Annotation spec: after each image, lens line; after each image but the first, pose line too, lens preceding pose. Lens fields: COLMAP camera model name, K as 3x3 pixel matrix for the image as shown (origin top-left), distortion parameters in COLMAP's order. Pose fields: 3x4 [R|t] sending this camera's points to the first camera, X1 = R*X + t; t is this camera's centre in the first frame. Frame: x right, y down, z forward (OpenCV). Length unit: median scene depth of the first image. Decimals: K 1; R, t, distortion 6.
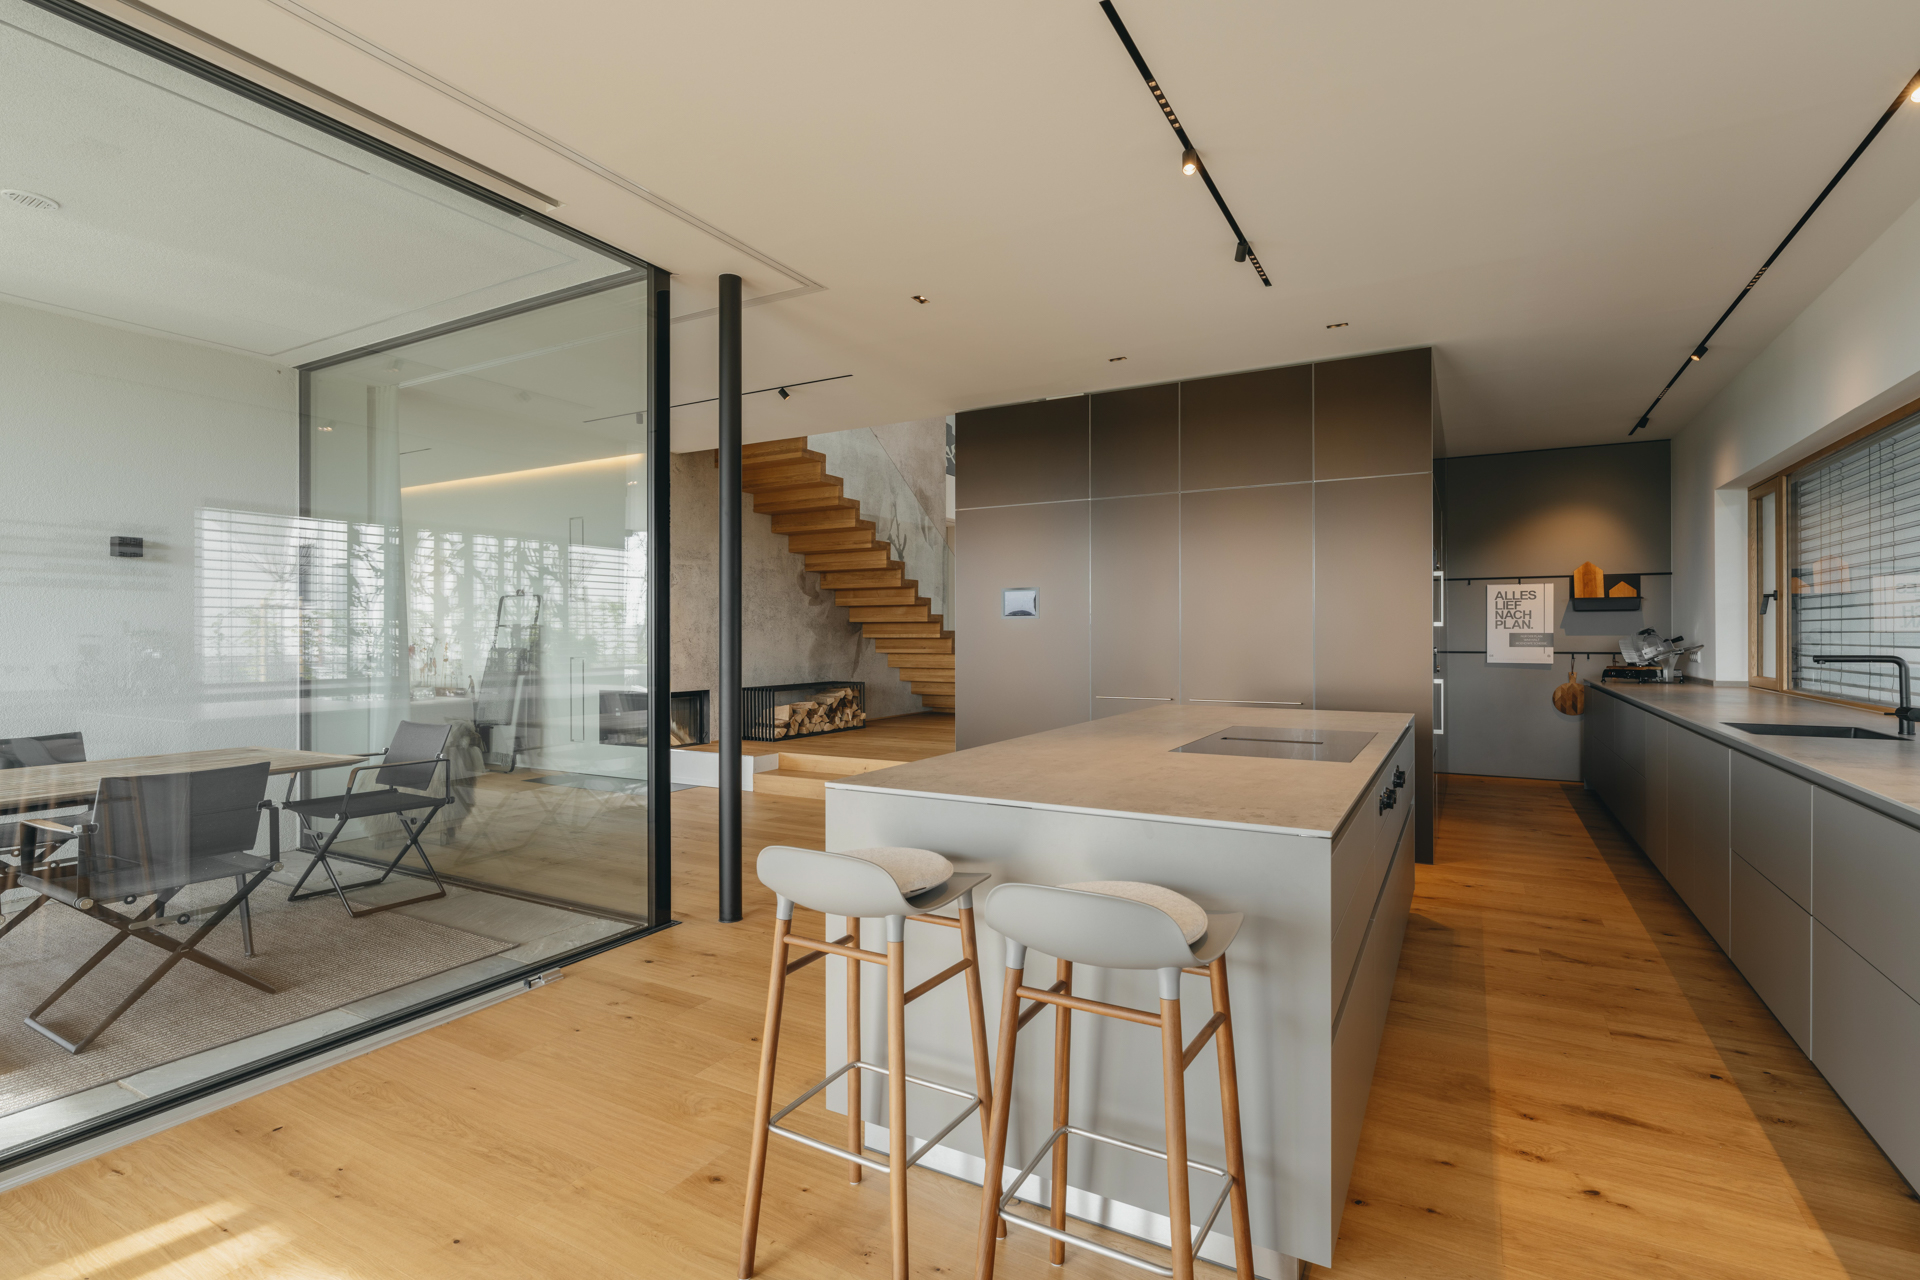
lens RADIAL K [[904.4, 0, 960.0], [0, 904.4, 640.0], [0, 0, 1]] dist [-0.006747, 0.000281]
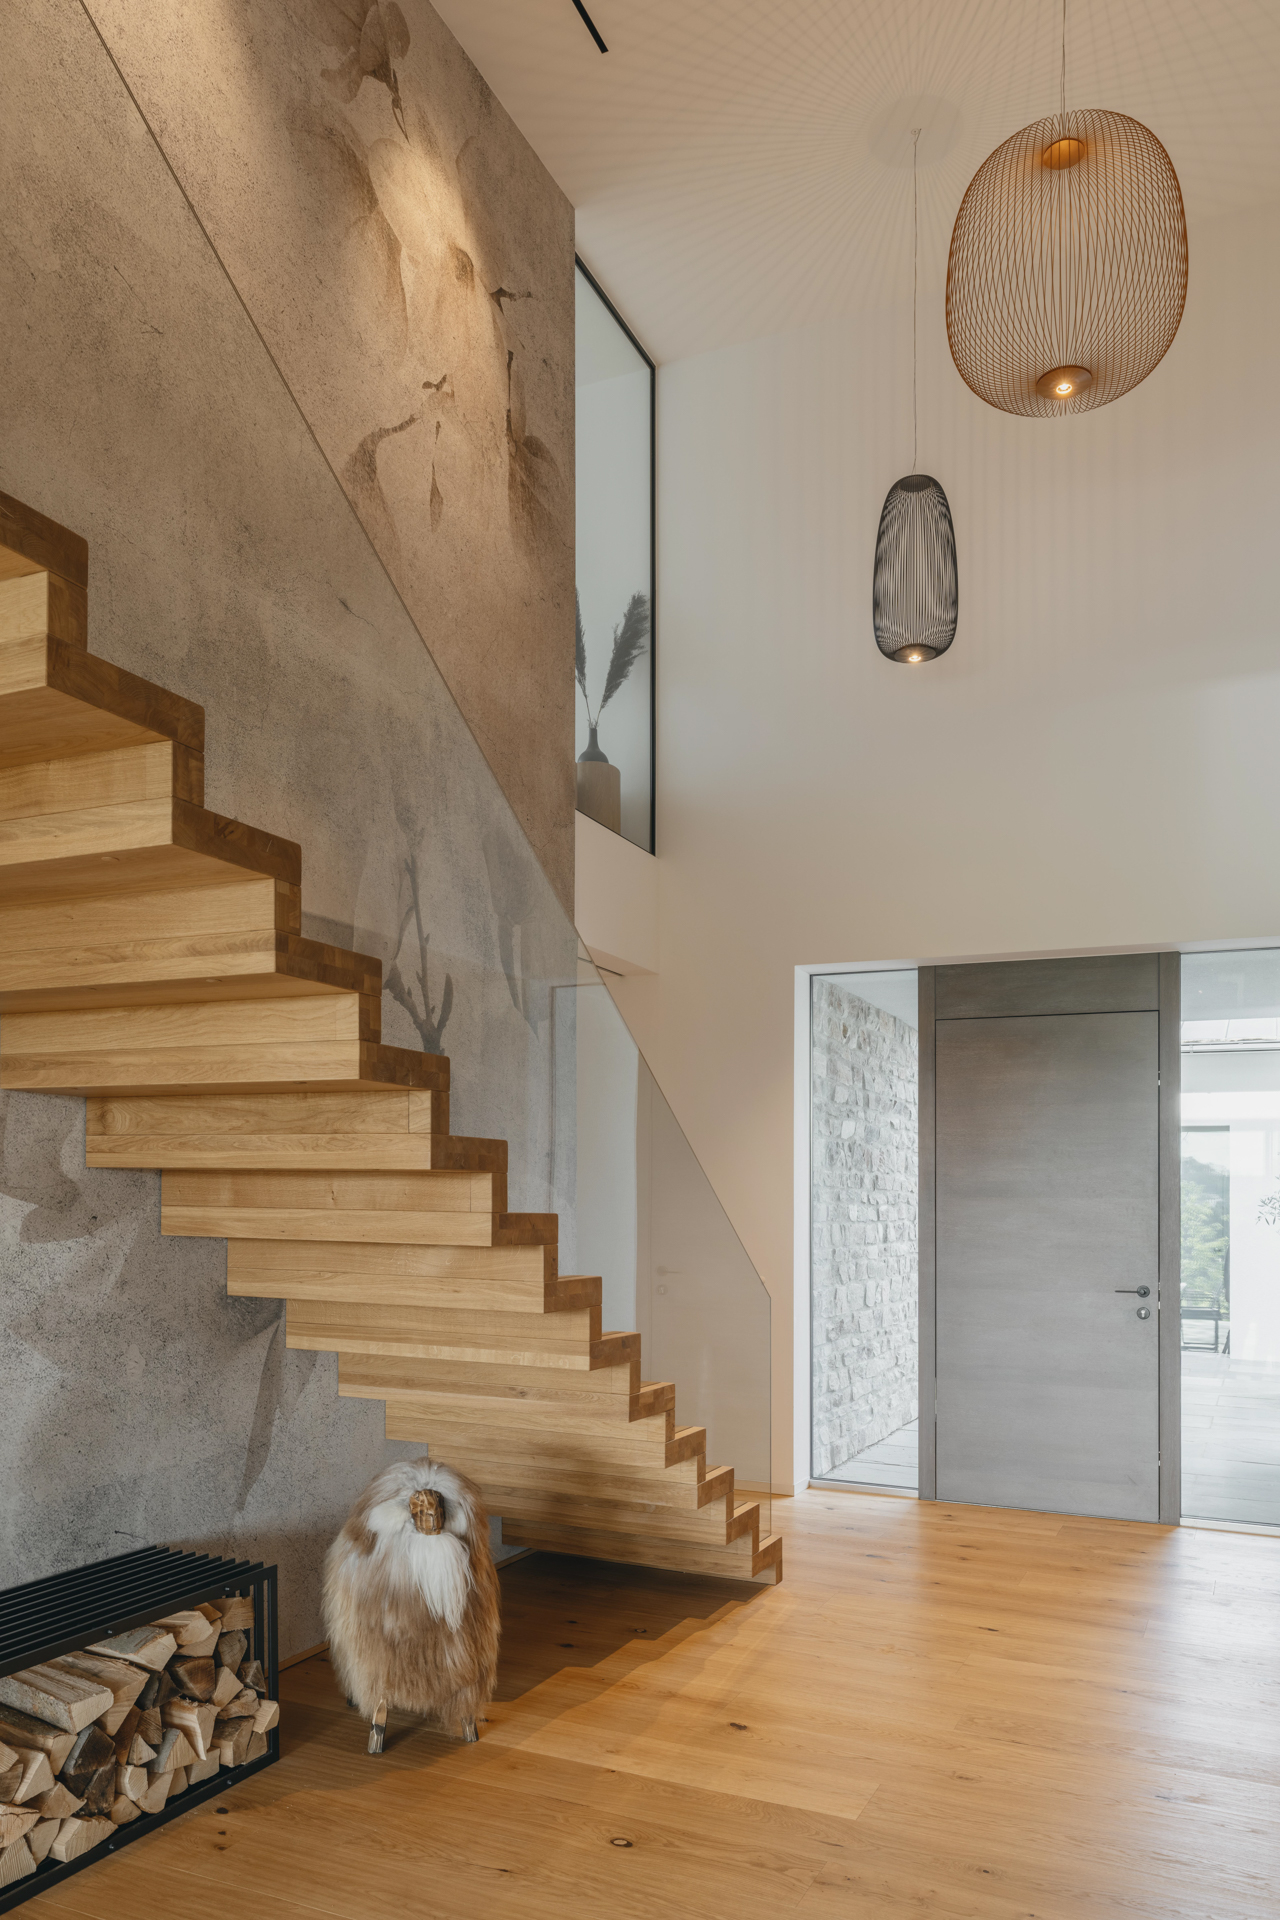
lens RADIAL K [[1381.6, 0, 632.9], [0, 1381.6, 1192.5], [0, 0, 1]] dist [0.001037, 0.002258]
pose [[0.996263, 0.012132, 0.085515, -0.060241], [-0.010804, 0.999814, -0.015977, -0.061869], [-0.085693, 0.014994, 0.996209, 0.855289]]
